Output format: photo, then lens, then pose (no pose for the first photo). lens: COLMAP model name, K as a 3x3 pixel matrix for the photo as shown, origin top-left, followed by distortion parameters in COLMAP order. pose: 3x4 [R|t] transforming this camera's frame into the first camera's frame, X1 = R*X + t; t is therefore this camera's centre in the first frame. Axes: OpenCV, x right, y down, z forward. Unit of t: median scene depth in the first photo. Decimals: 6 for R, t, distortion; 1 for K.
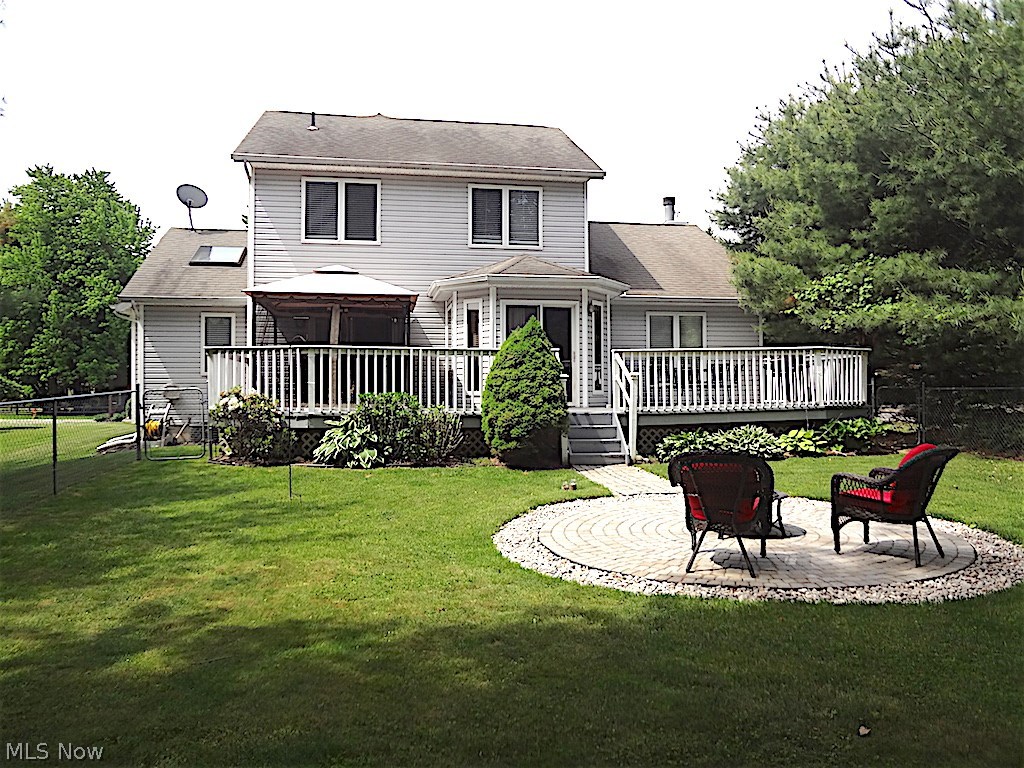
lens RADIAL K [[765.4, 0, 512.0], [0, 765.4, 384.0], [0, 0, 1]] dist [-0.096740, -0.004724]
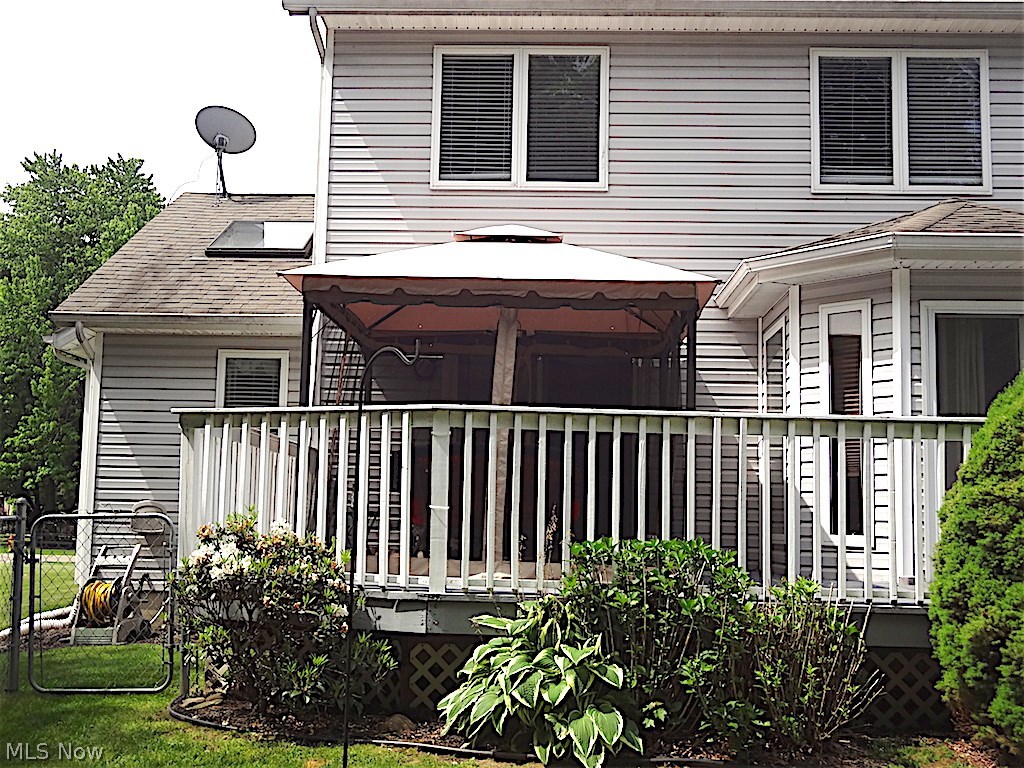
lens RADIAL K [[1238.1, 0, 512.0], [0, 1238.1, 384.0], [0, 0, 1]] dist [0.010728, -0.000357]
pose [[0.976849, -0.001007, -0.213929, -0.083901], [-0.020213, 0.995081, -0.096984, -0.002780], [0.212974, 0.099063, 0.972023, 0.346279]]
